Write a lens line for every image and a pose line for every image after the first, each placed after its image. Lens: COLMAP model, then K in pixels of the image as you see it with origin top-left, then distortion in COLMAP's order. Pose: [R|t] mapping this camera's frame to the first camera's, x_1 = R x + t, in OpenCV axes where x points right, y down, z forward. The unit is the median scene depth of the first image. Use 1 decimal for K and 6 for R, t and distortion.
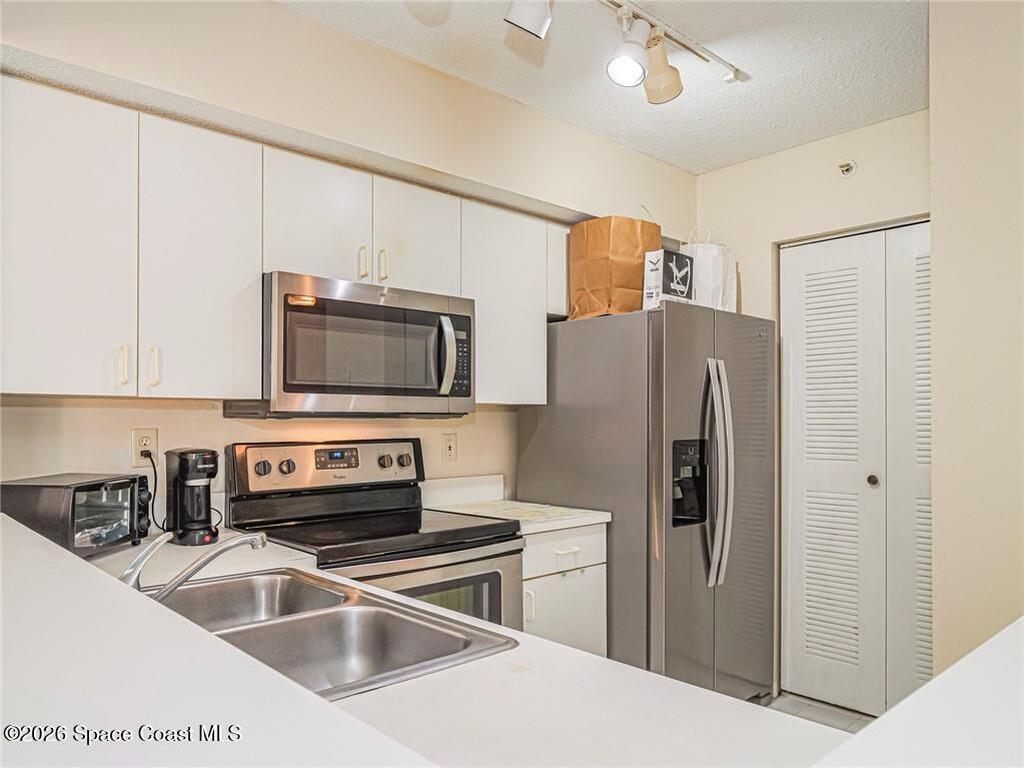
lens RADIAL K [[721.2, 0, 516.0], [0, 721.2, 413.8], [0, 0, 1]] dist [0.002131, -0.000357]
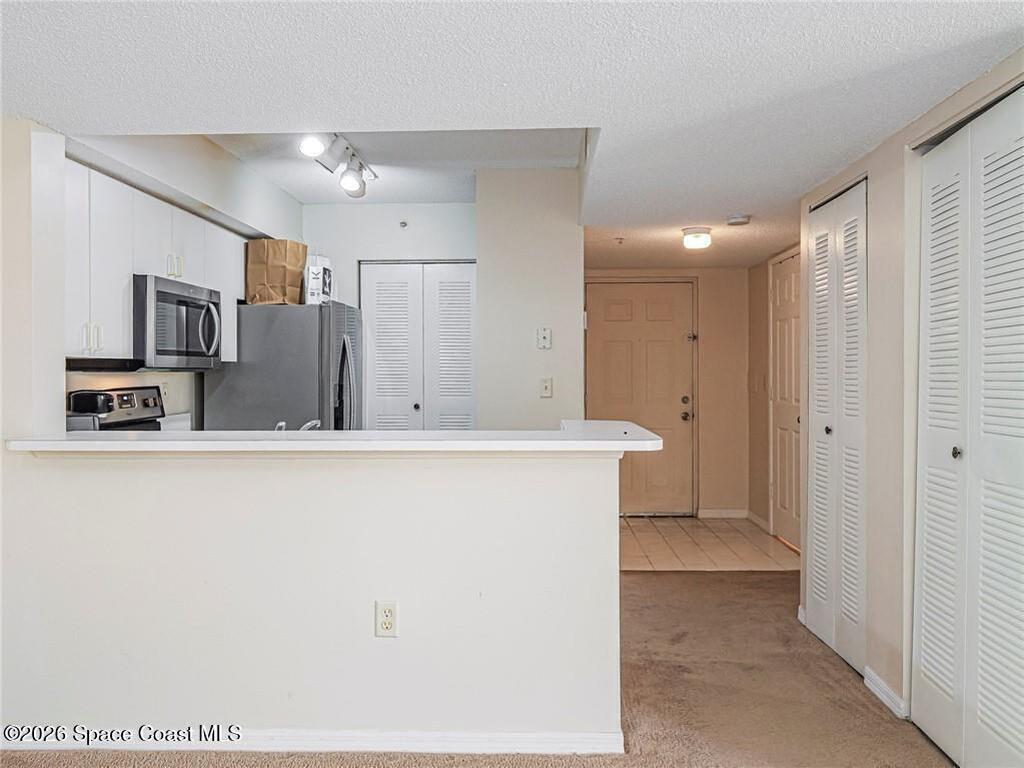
lens RADIAL K [[777.5, 0, 515.9], [0, 777.5, 364.5], [0, 0, 1]] dist [0.006505, 0.000812]
pose [[0.704787, 0.004780, 0.709402, -0.724506], [-0.003886, 0.999988, -0.002876, -0.005675], [-0.709408, -0.000730, 0.704798, -0.534981]]
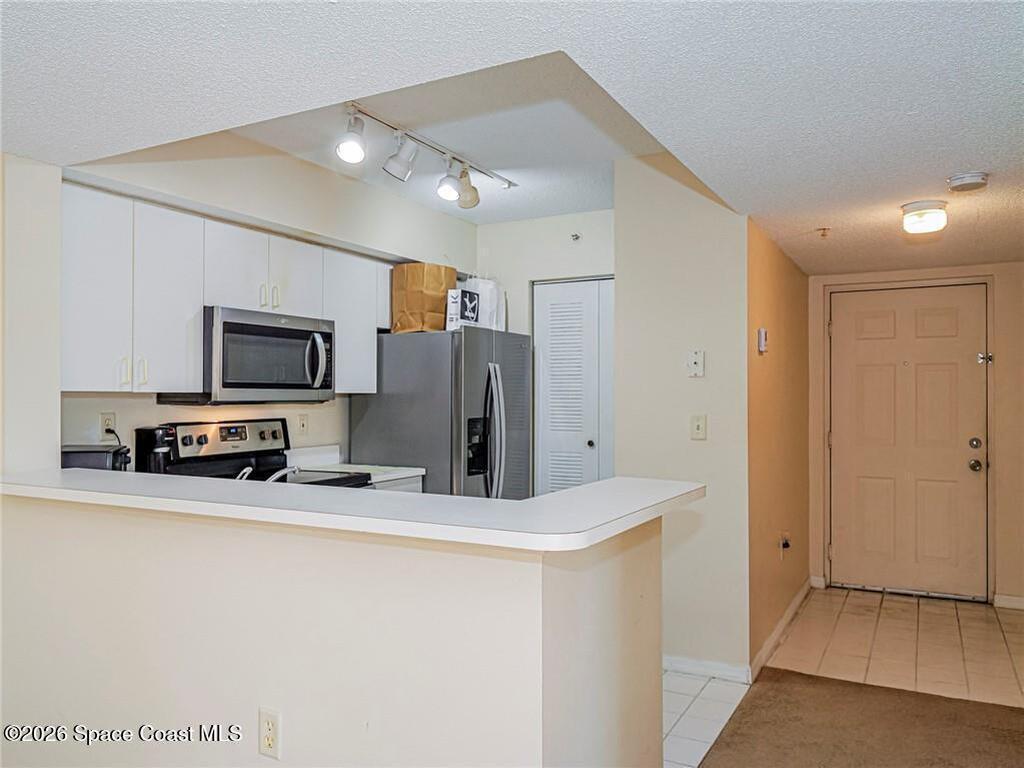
lens RADIAL K [[761.7, 0, 512.0], [0, 761.7, 384.0], [0, 0, 1]] dist [-0.002393, -0.001302]
pose [[0.945710, 0.006958, 0.324938, -0.202739], [-0.004248, 0.999950, -0.009048, -0.020101], [-0.324984, 0.007176, 0.945692, -0.509588]]
